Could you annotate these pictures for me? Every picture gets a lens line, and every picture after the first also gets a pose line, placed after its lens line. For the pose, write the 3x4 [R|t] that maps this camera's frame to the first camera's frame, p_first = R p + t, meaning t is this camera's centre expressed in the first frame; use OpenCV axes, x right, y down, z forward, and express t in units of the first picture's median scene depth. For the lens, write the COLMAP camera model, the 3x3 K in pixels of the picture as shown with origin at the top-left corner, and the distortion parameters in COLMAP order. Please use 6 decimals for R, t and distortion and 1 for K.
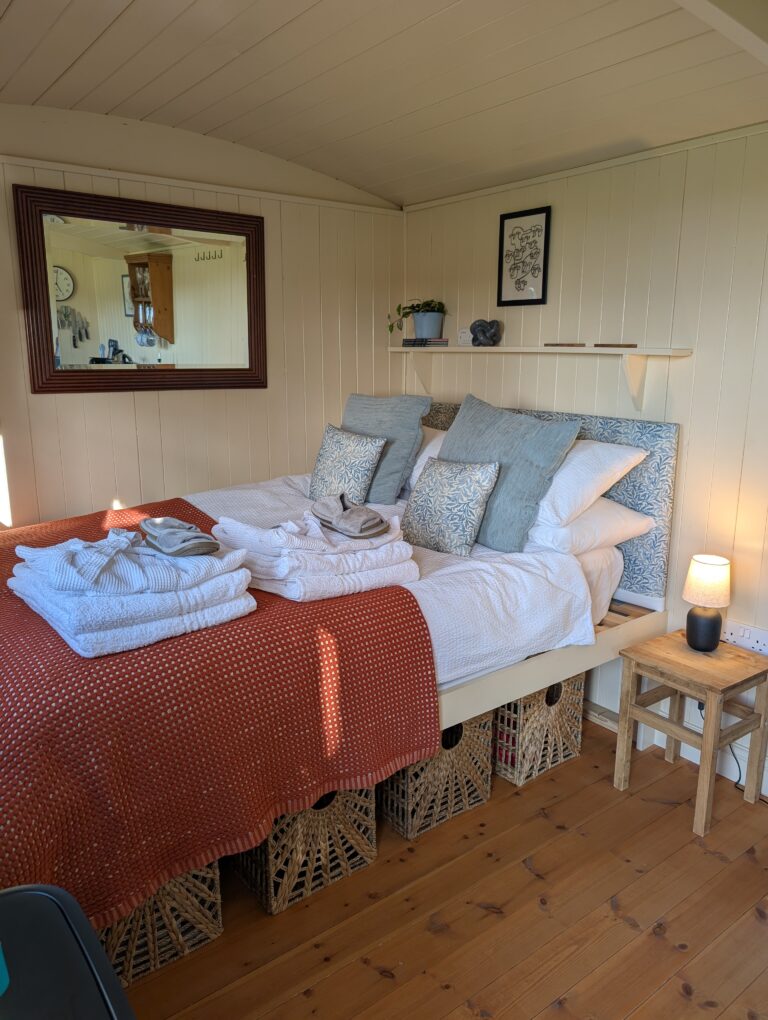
lens RADIAL K [[727.4, 0, 383.5], [0, 727.4, 509.4], [0, 0, 1]] dist [0.011697, 0.000737]
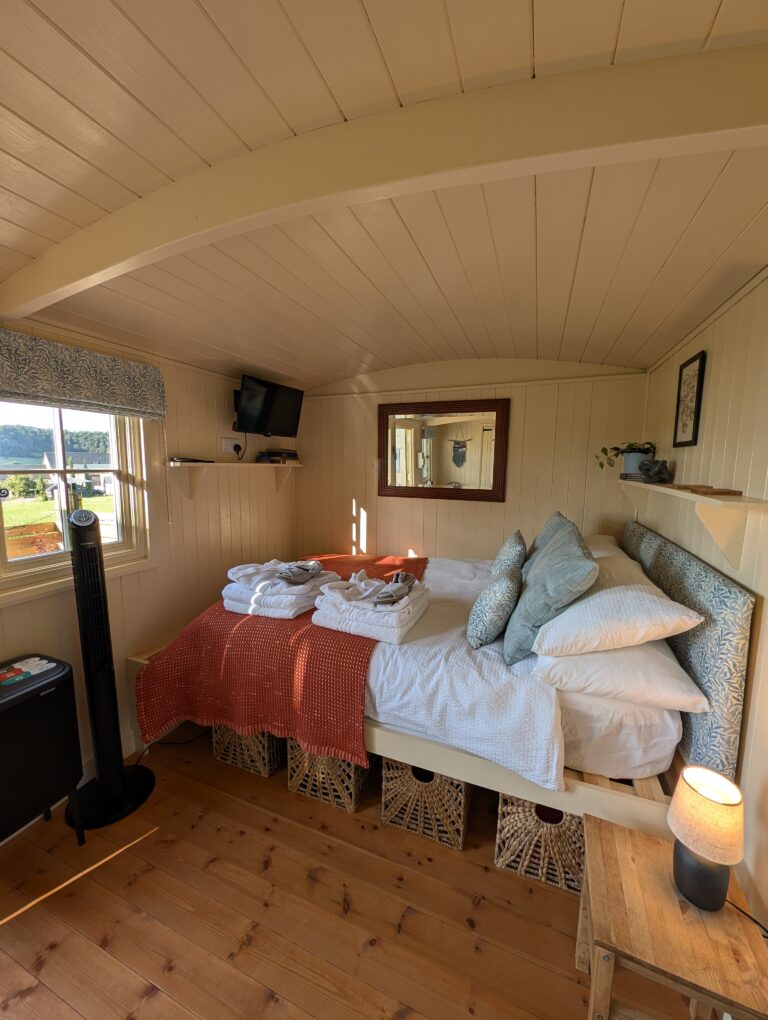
lens RADIAL K [[388.6, 0, 383.4], [0, 388.6, 509.3], [0, 0, 1]] dist [-0.003396, 0.000794]
pose [[0.514434, 0.101889, -0.851456, 0.547351], [-0.191375, 0.981515, 0.001827, -0.133564], [0.835903, 0.162007, 0.524423, 0.438821]]
